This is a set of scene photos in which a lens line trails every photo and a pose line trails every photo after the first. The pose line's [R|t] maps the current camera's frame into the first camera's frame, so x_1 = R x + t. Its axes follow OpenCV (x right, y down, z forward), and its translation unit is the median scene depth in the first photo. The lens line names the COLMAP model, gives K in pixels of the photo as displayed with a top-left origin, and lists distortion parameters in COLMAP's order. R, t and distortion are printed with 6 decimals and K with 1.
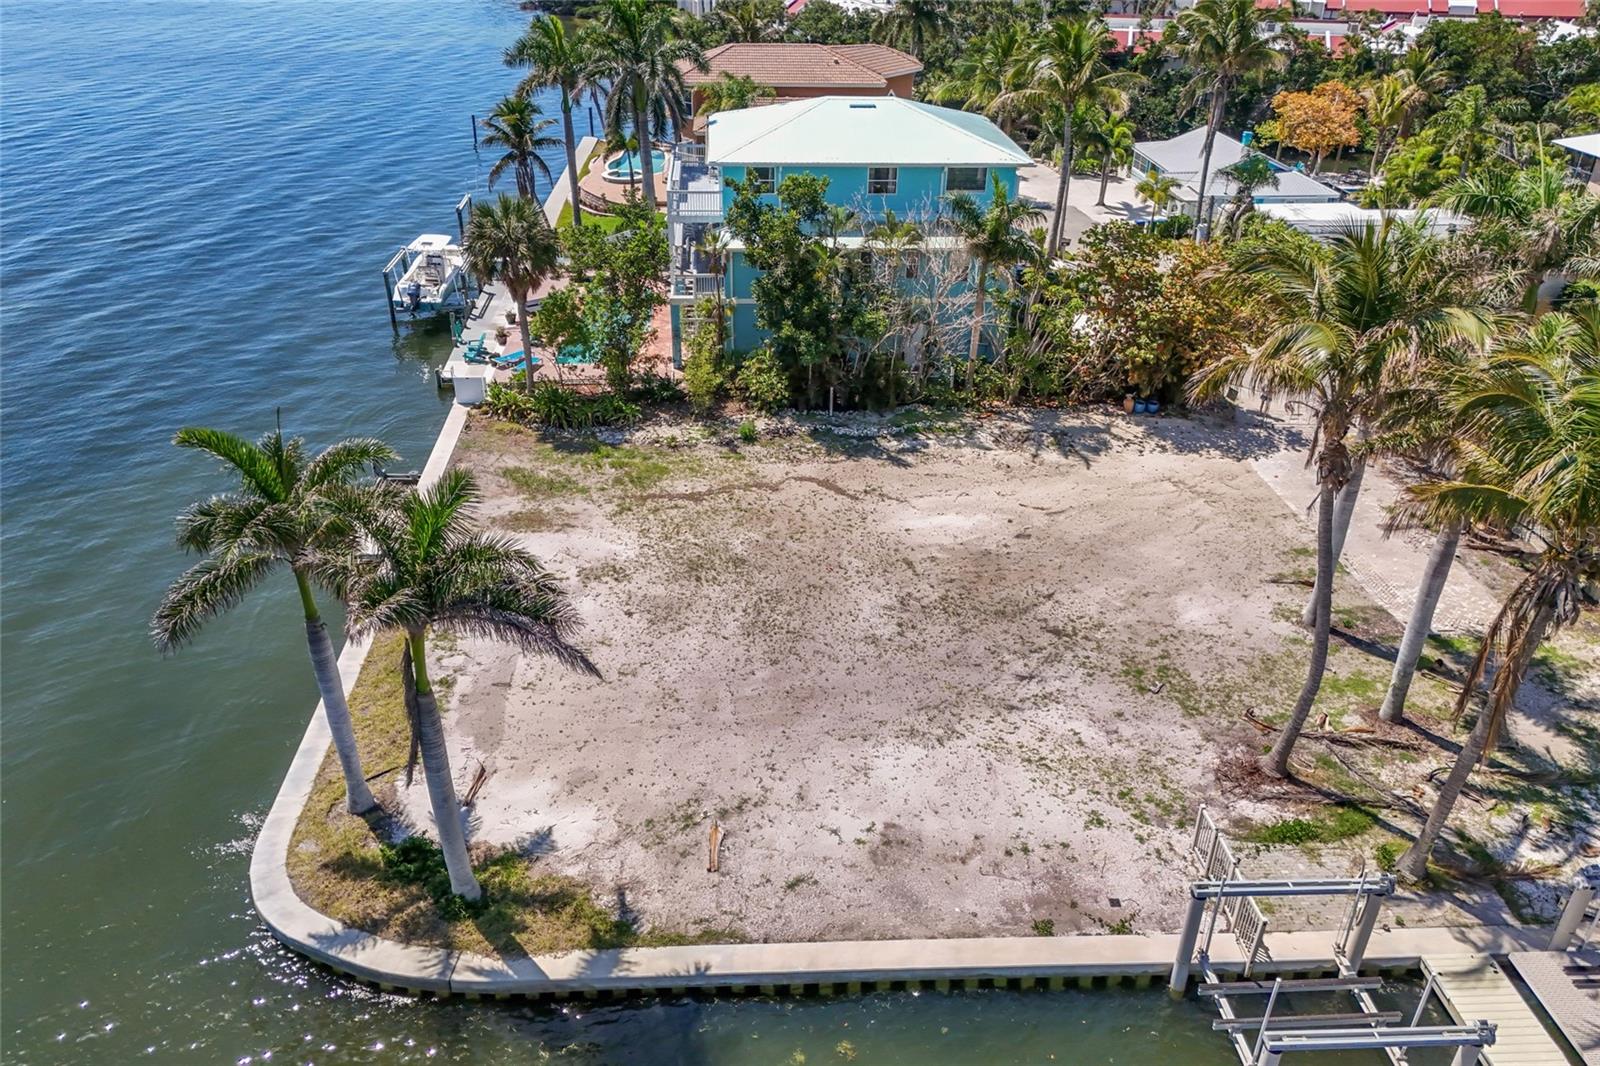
lens RADIAL K [[1166.8, 0, 800.9], [0, 1166.8, 519.3], [0, 0, 1]] dist [0.067168, -0.055230]
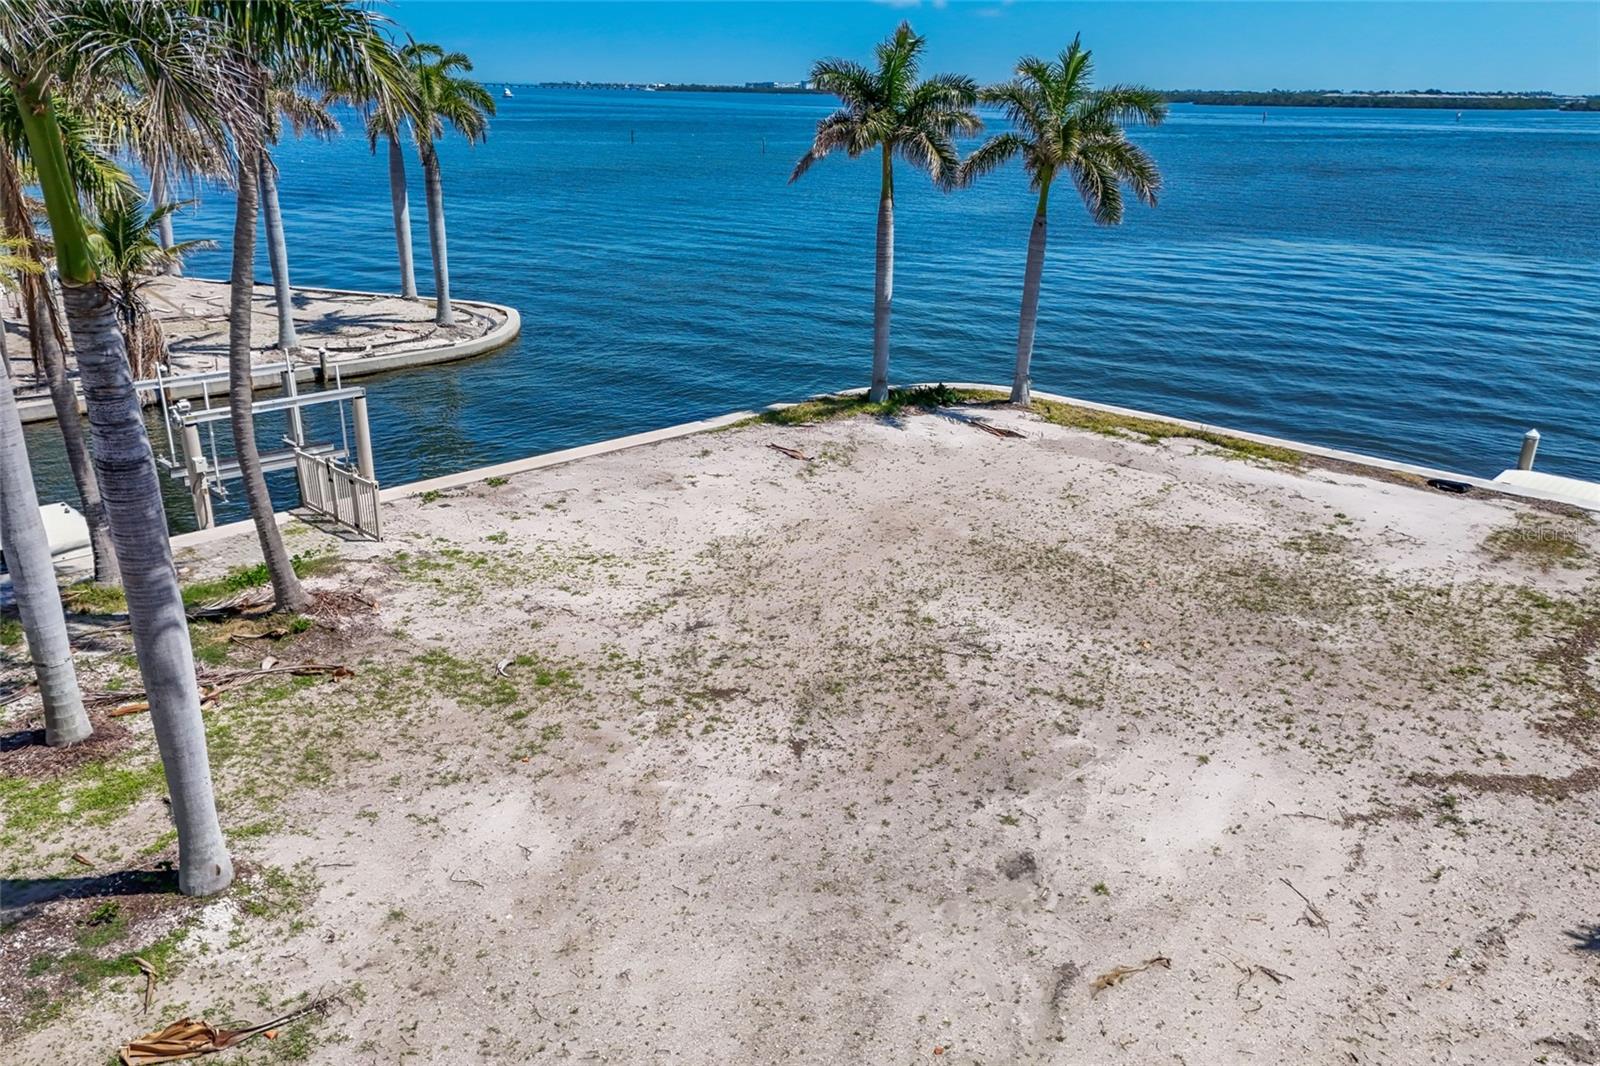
lens RADIAL K [[1188.8, 0, 784.5], [0, 1188.8, 535.1], [0, 0, 1]] dist [0.064897, -0.064491]
pose [[-0.745534, 0.202705, -0.634893, 0.573515], [-0.346788, 0.695516, 0.629282, -0.328510], [0.569137, 0.689325, -0.448235, 1.331987]]
